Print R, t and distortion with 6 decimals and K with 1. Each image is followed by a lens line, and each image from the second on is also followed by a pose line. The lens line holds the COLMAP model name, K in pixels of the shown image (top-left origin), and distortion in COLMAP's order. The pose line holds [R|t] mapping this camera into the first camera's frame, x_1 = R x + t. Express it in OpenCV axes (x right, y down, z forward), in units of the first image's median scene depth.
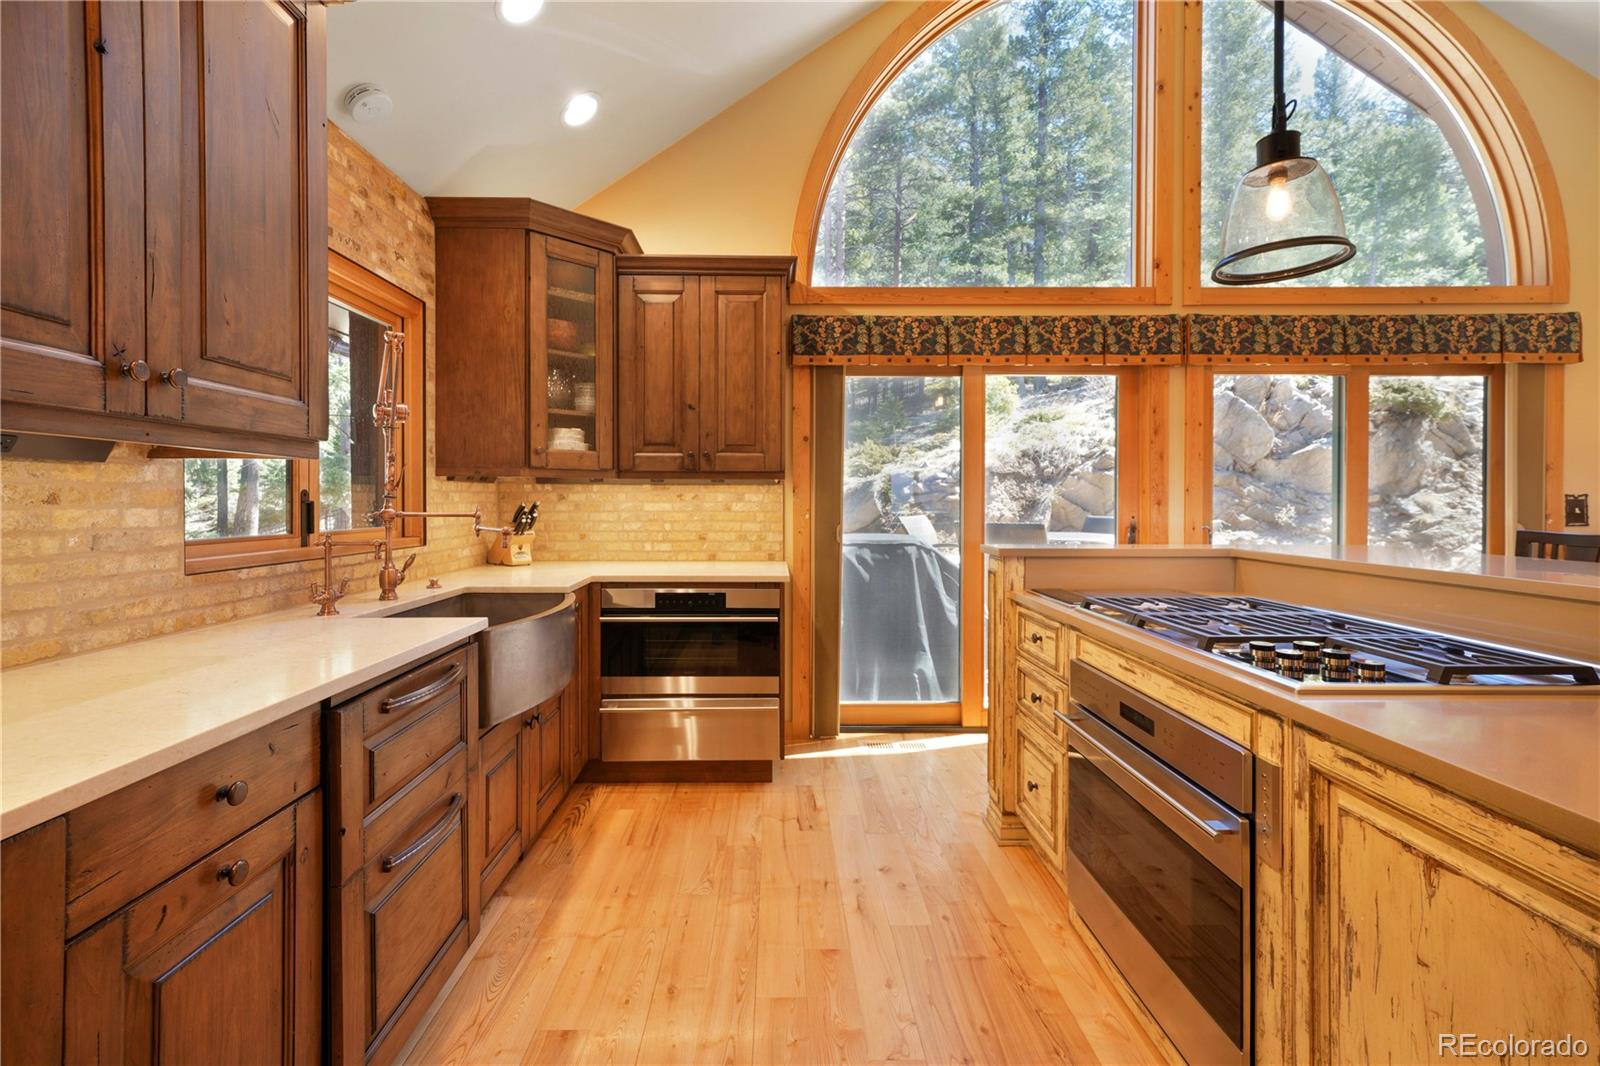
lens RADIAL K [[737.8, 0, 778.5], [0, 737.8, 502.2], [0, 0, 1]] dist [0.005532, 0.000135]
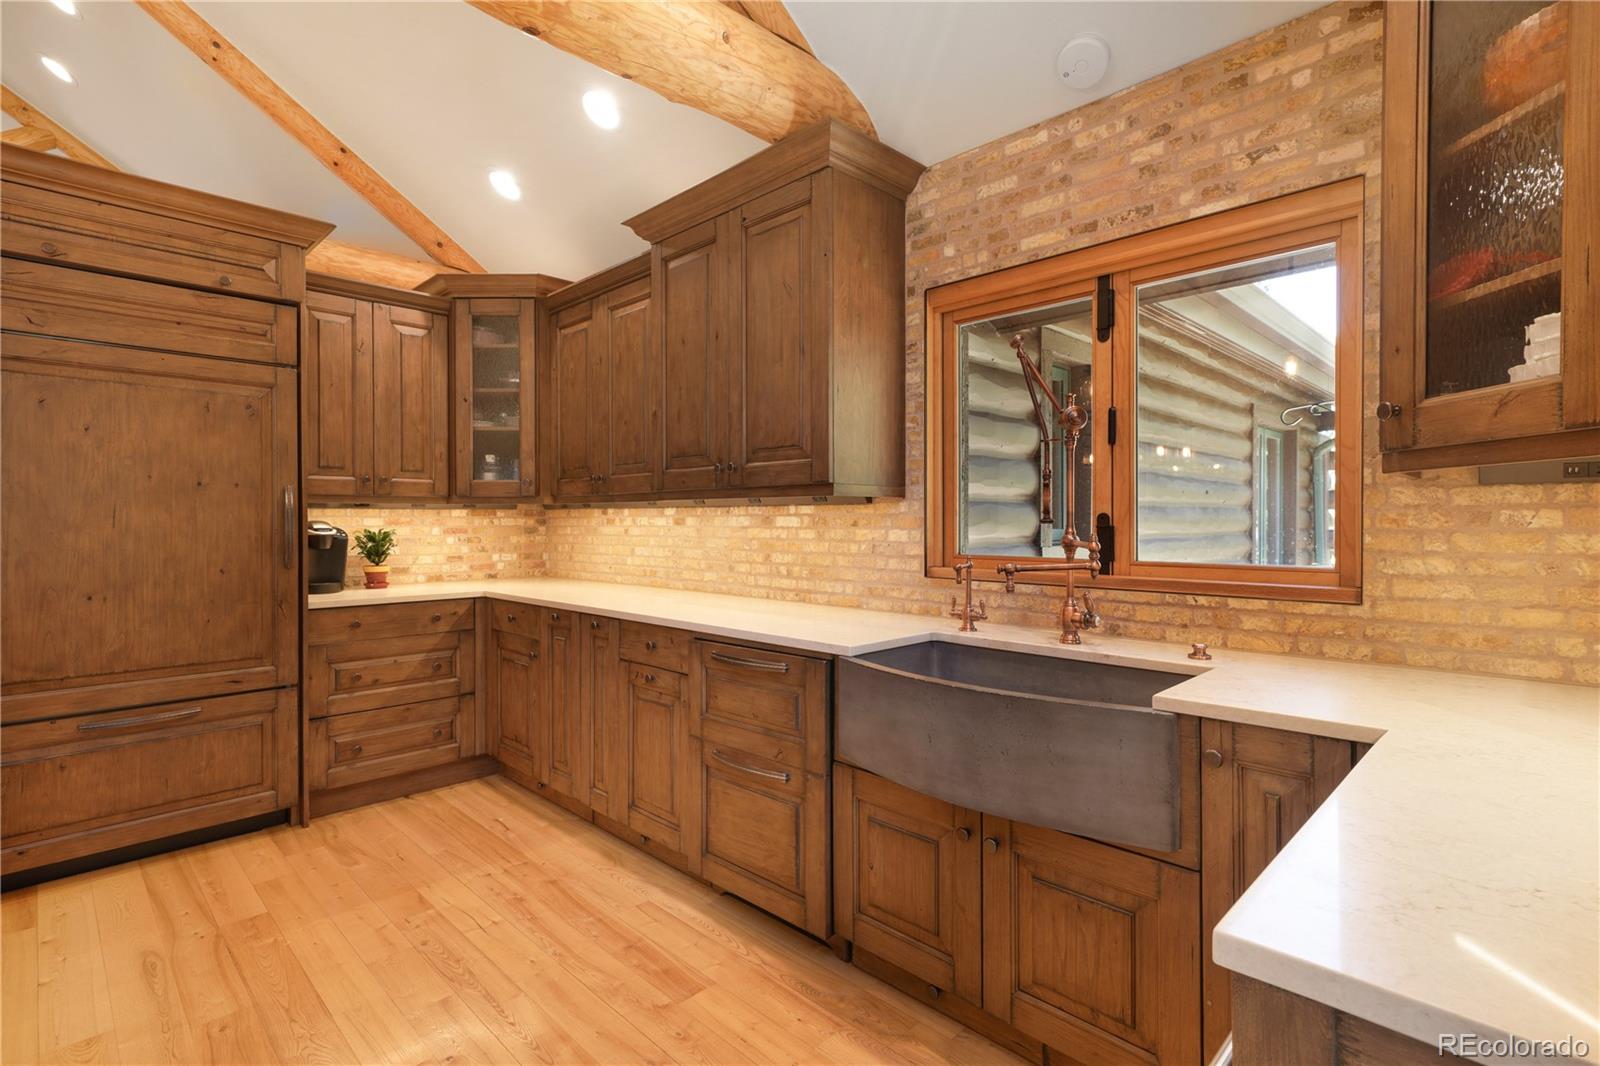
lens RADIAL K [[737.8, 0, 791.7], [0, 737.8, 526.2], [0, 0, 1]] dist [0.005532, 0.000135]
pose [[-0.709327, 0.007189, -0.704843, 0.190841], [0.001183, 0.999959, 0.009009, -0.006339], [0.704879, 0.005557, -0.709306, 0.906393]]
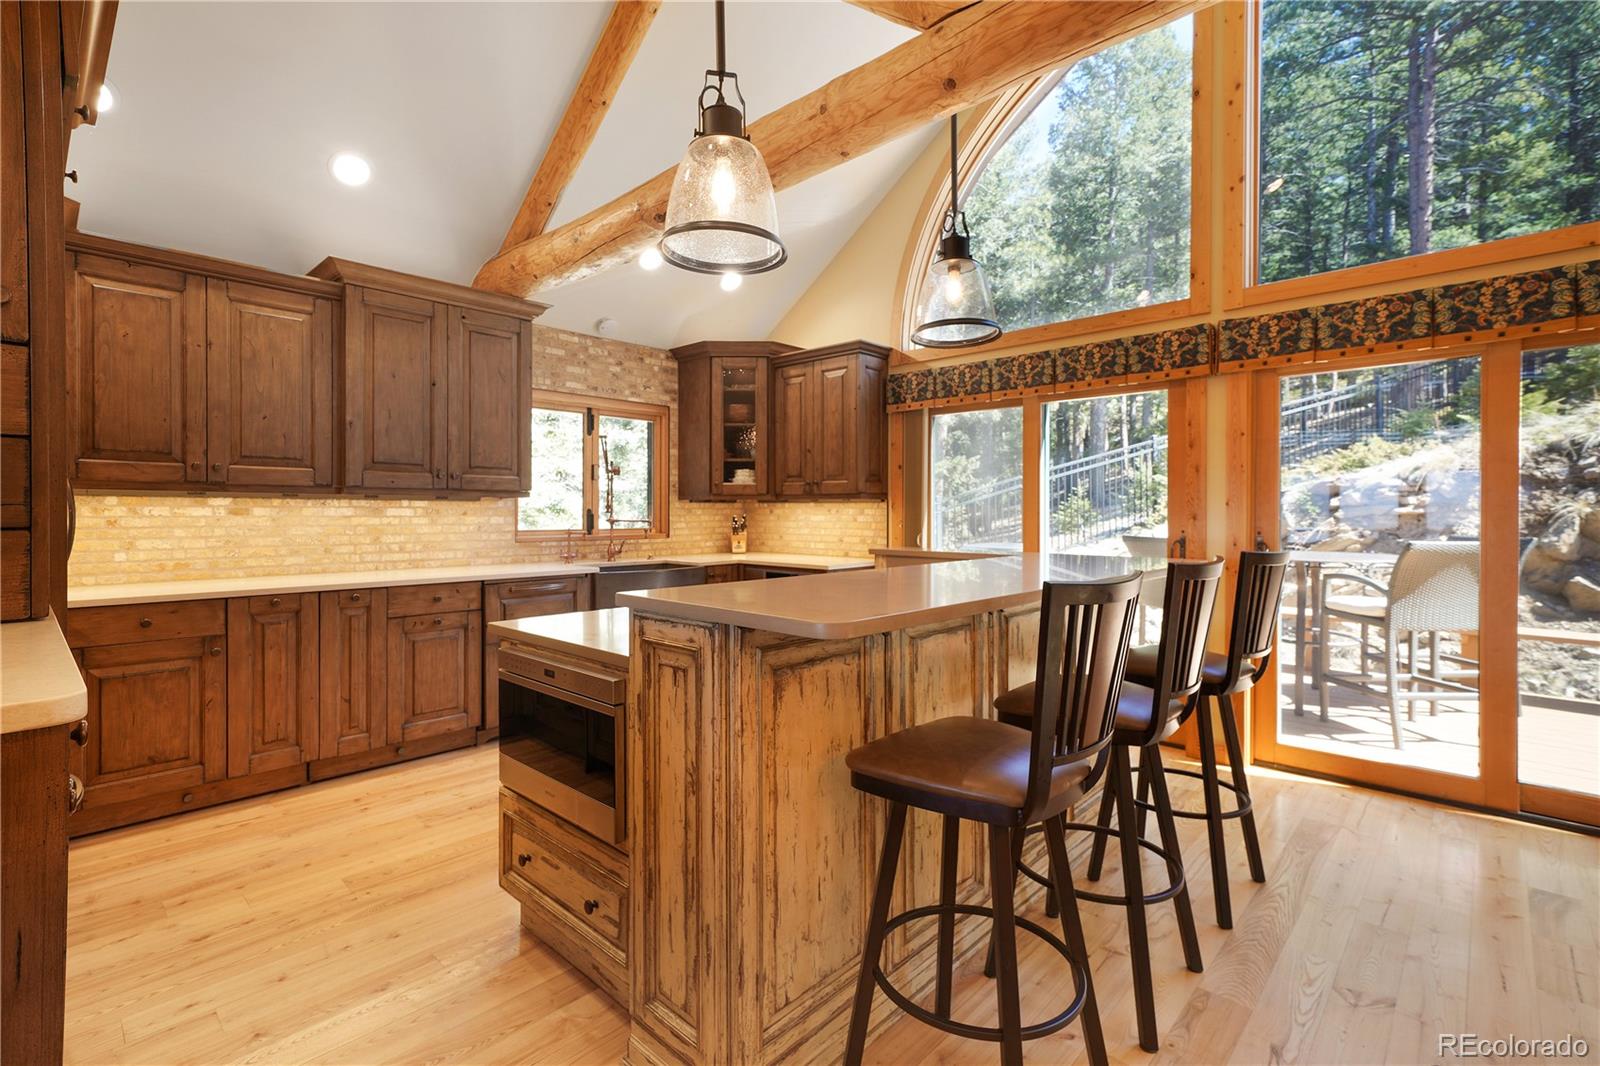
lens RADIAL K [[737.8, 0, 766.3], [0, 737.8, 517.1], [0, 0, 1]] dist [0.005532, 0.000135]
pose [[0.696576, 0.005209, -0.717464, 0.840193], [-0.002379, 0.999985, 0.004951, -0.002946], [0.717479, -0.001742, 0.696577, -0.091658]]
